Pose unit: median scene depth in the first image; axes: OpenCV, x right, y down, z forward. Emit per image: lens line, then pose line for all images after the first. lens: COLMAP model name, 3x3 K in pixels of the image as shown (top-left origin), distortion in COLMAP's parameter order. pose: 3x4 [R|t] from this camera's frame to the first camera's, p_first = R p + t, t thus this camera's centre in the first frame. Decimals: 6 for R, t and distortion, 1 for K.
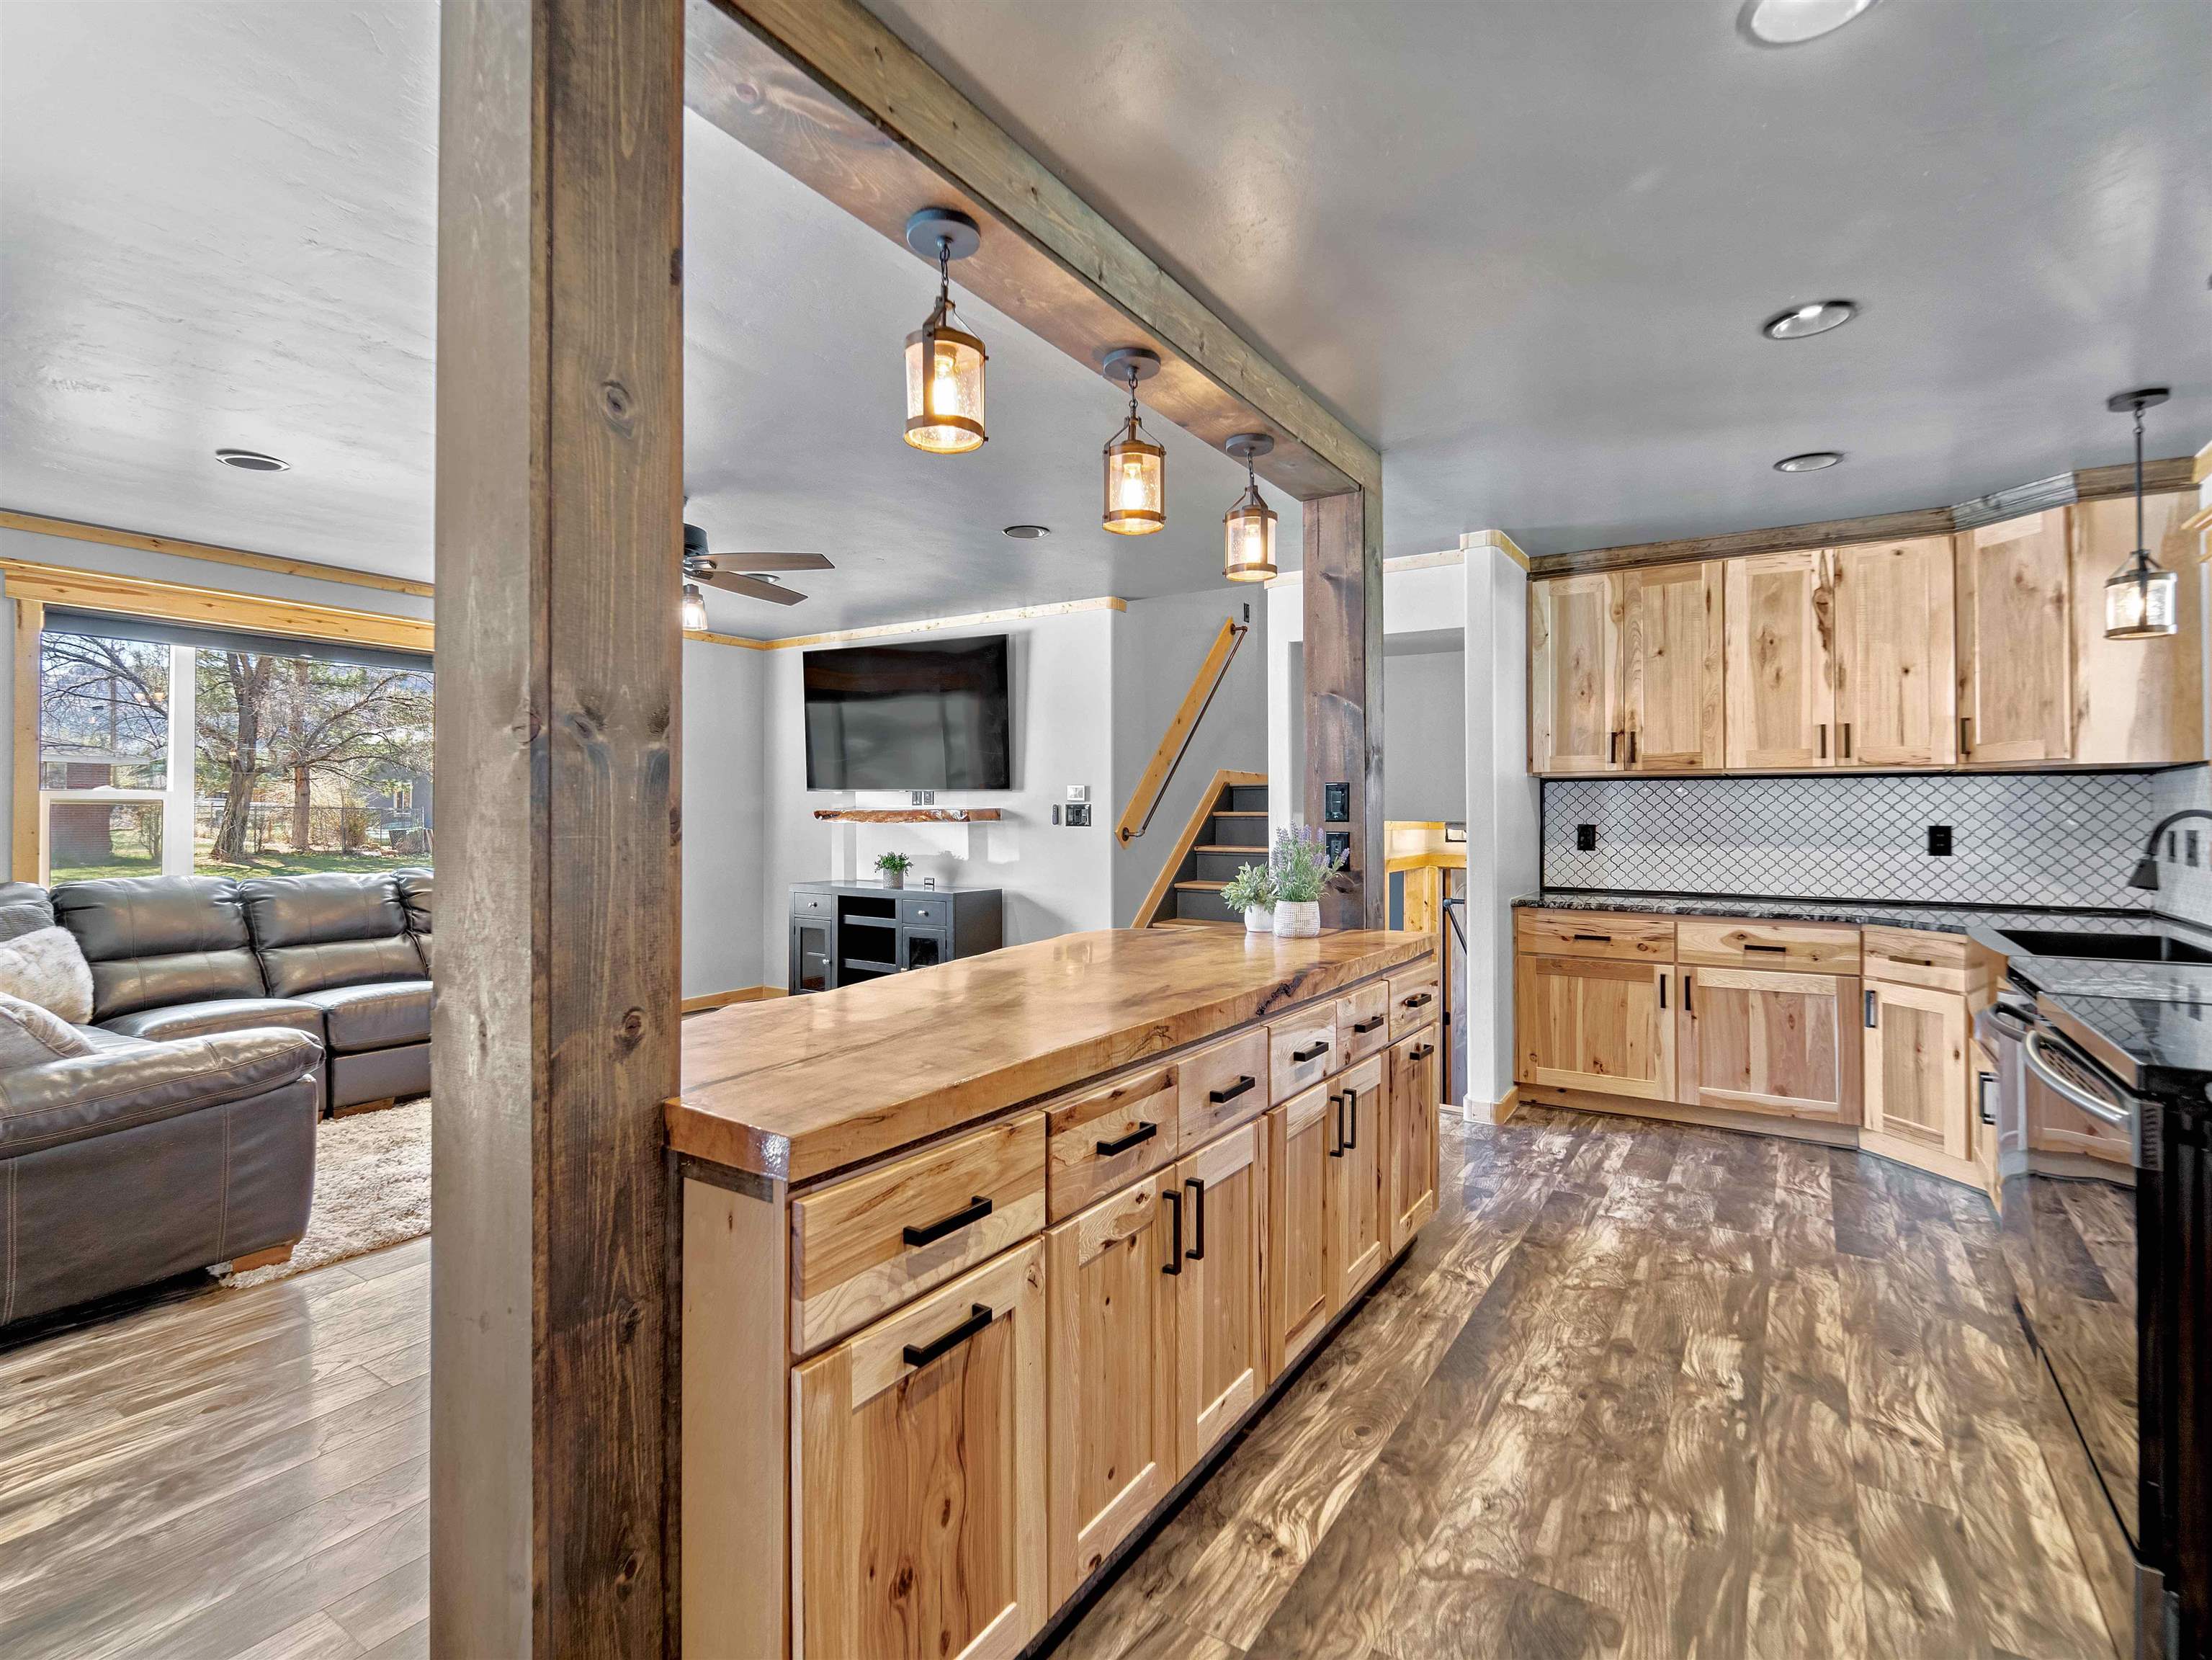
lens RADIAL K [[1065.8, 0, 1096.6], [0, 1065.8, 803.7], [0, 0, 1]] dist [0.000323, -0.001718]
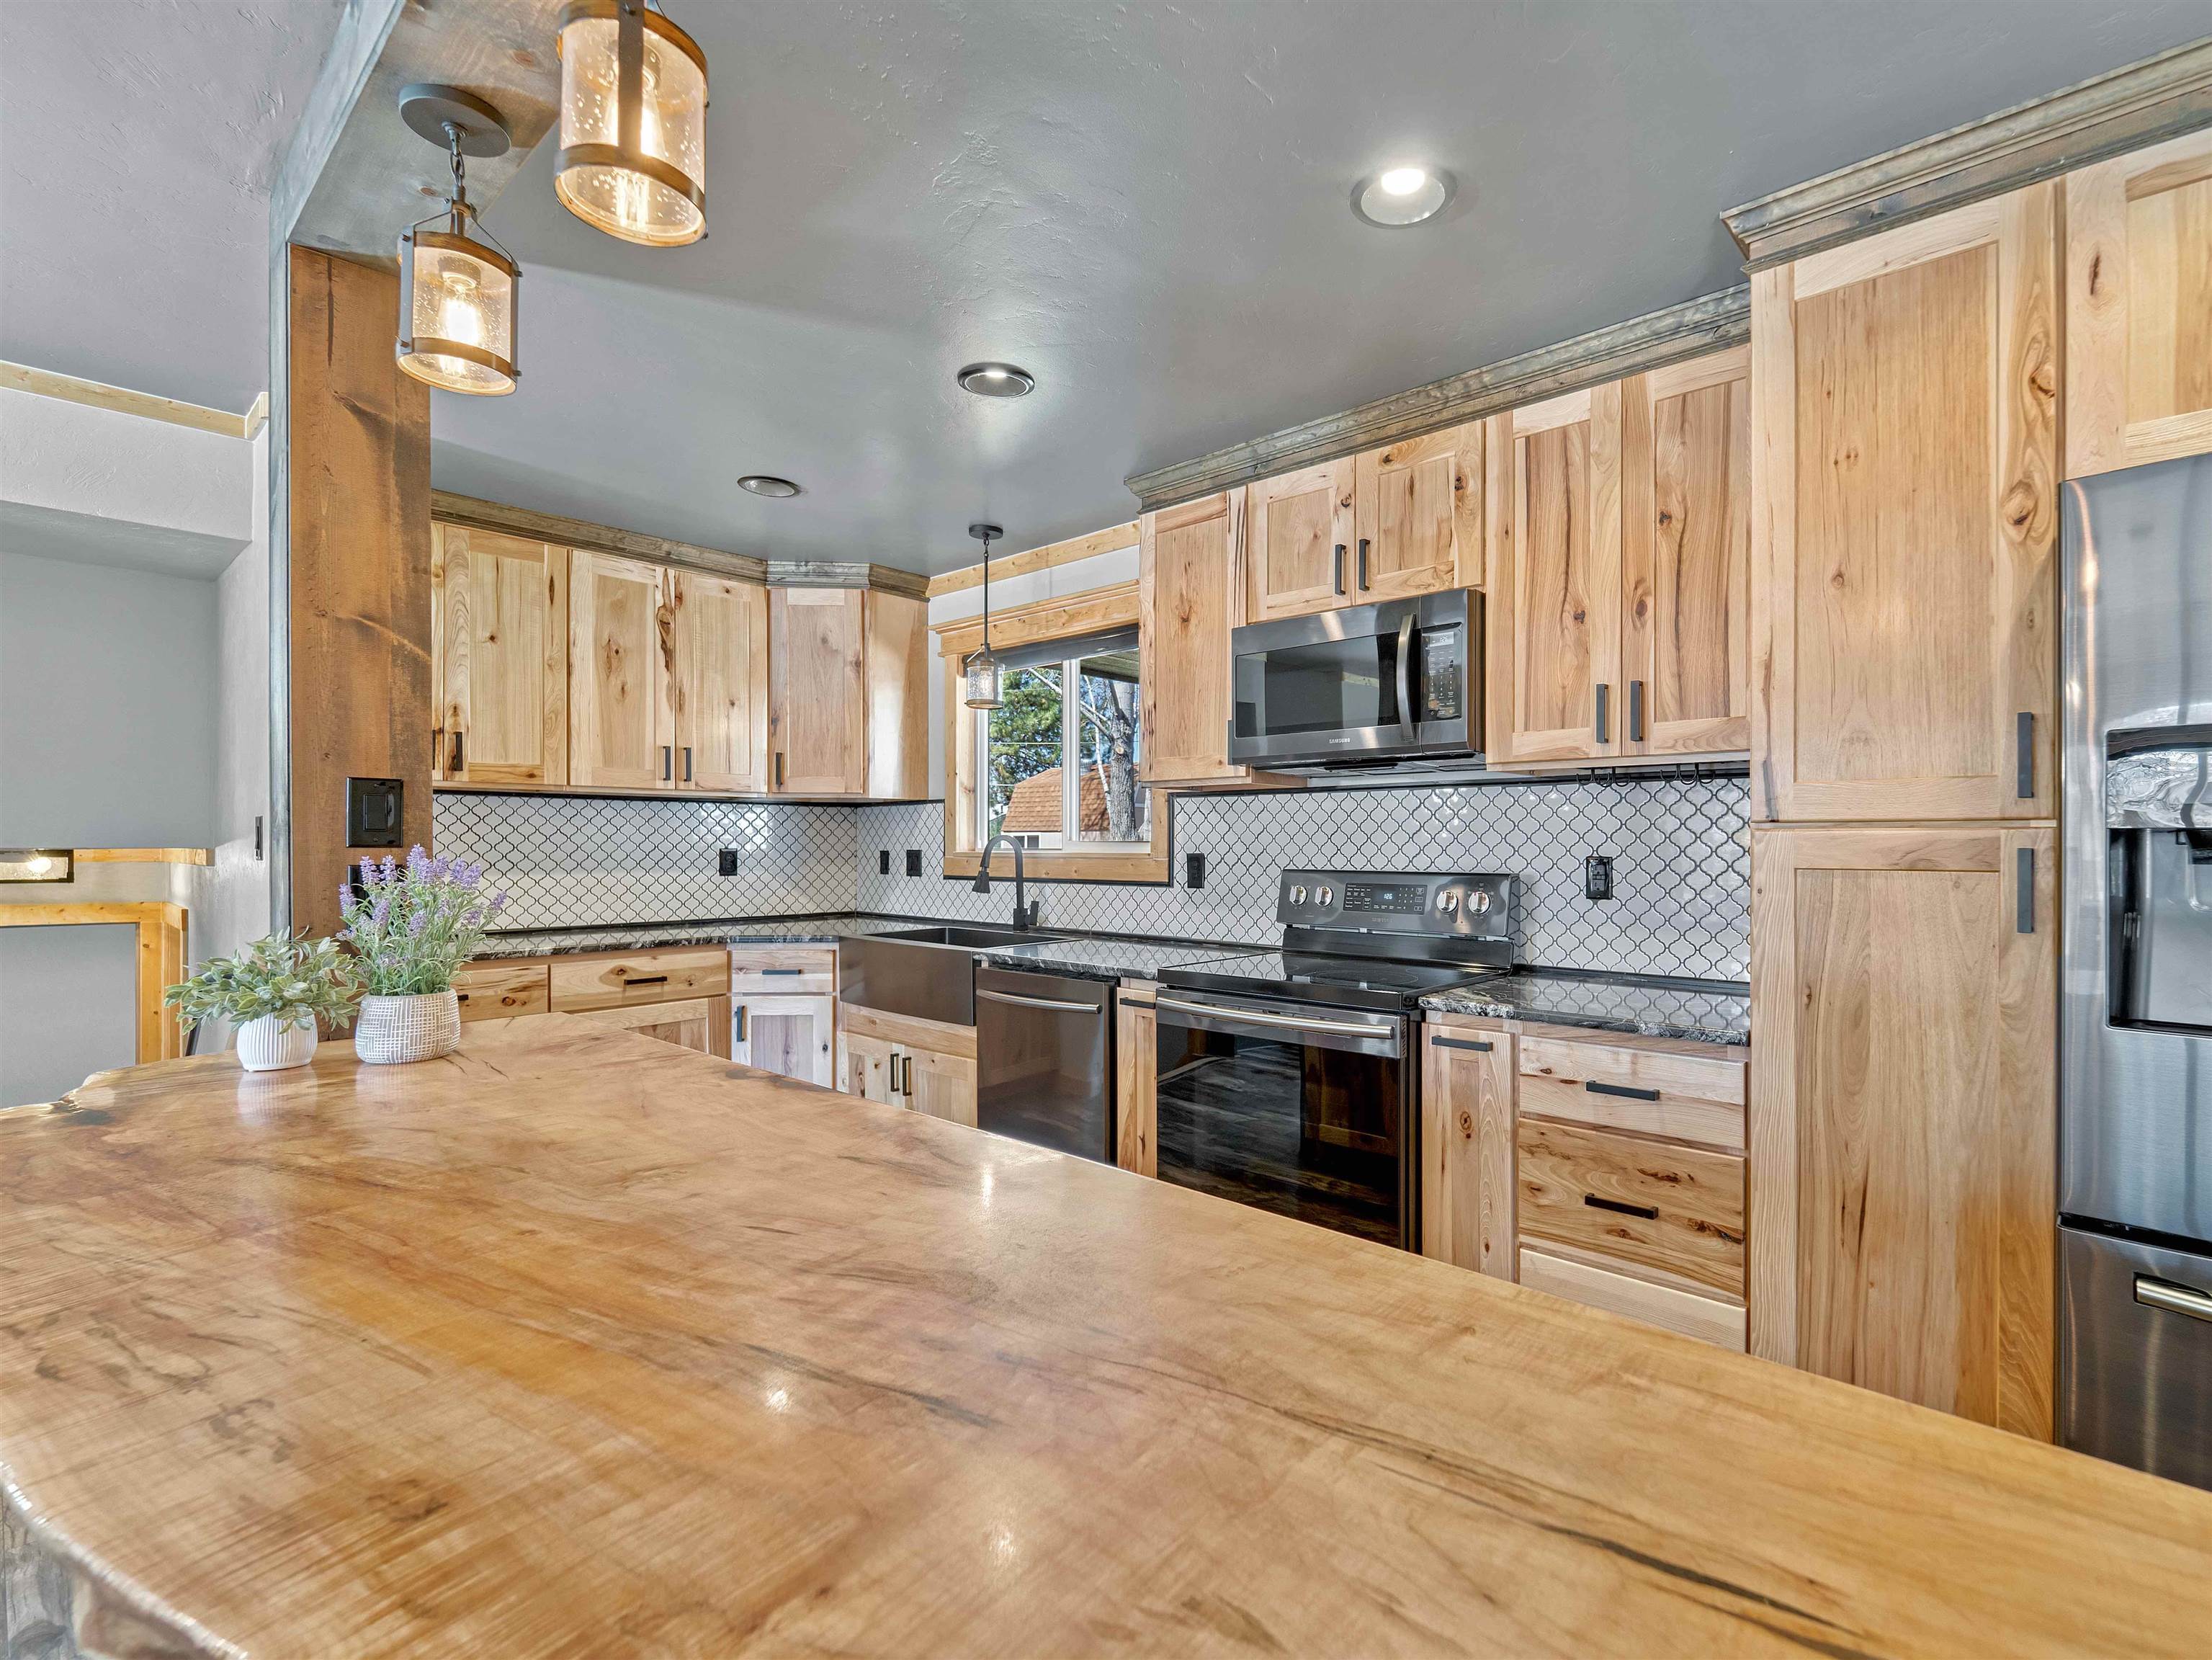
lens RADIAL K [[1041.7, 0, 1209.2], [0, 1041.7, 844.3], [0, 0, 1]] dist [0.001028, -0.000679]
pose [[0.118209, -0.003233, 0.992983, -0.225414], [-0.011903, 0.999918, 0.004673, 0.006055], [-0.992917, -0.012372, 0.118161, 0.409471]]
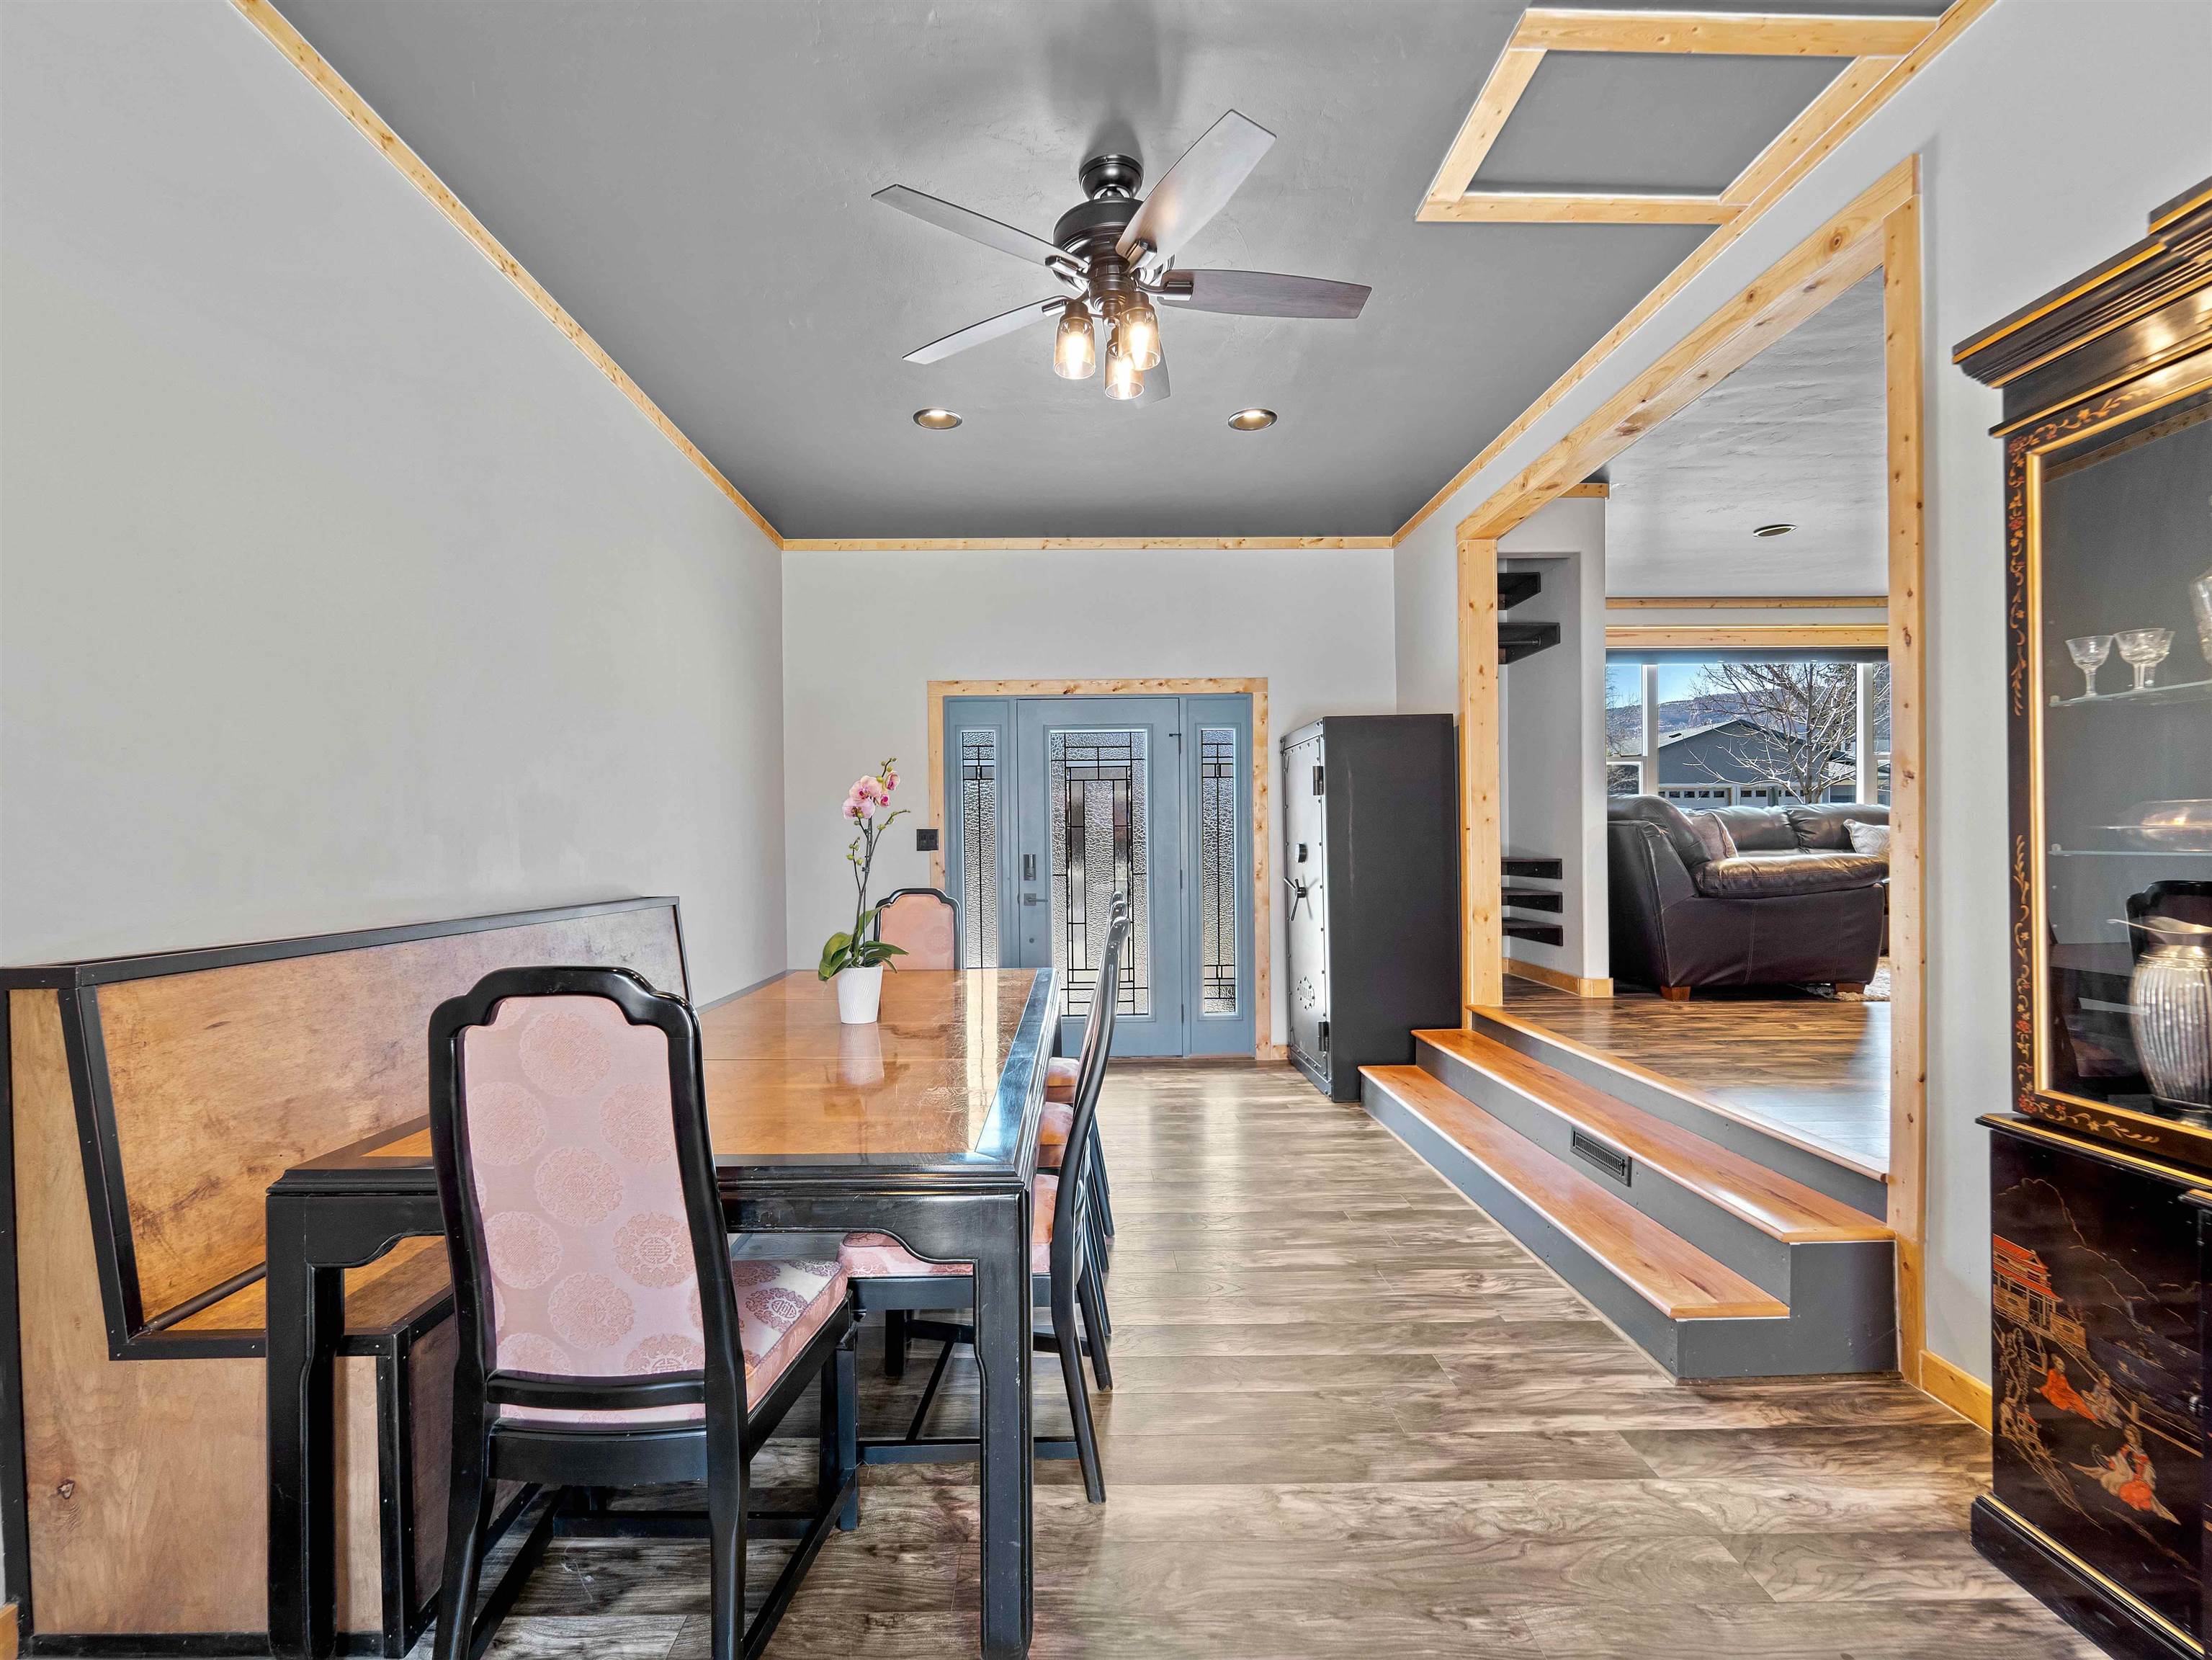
lens RADIAL K [[1019.0, 0, 1094.5], [0, 1019.0, 832.9], [0, 0, 1]] dist [0.001332, -0.001577]
pose [[0.560275, -0.009455, -0.828253, -0.072916], [0.014559, 0.999893, -0.001566, 0.115577], [0.828179, -0.011181, 0.560352, -0.669321]]
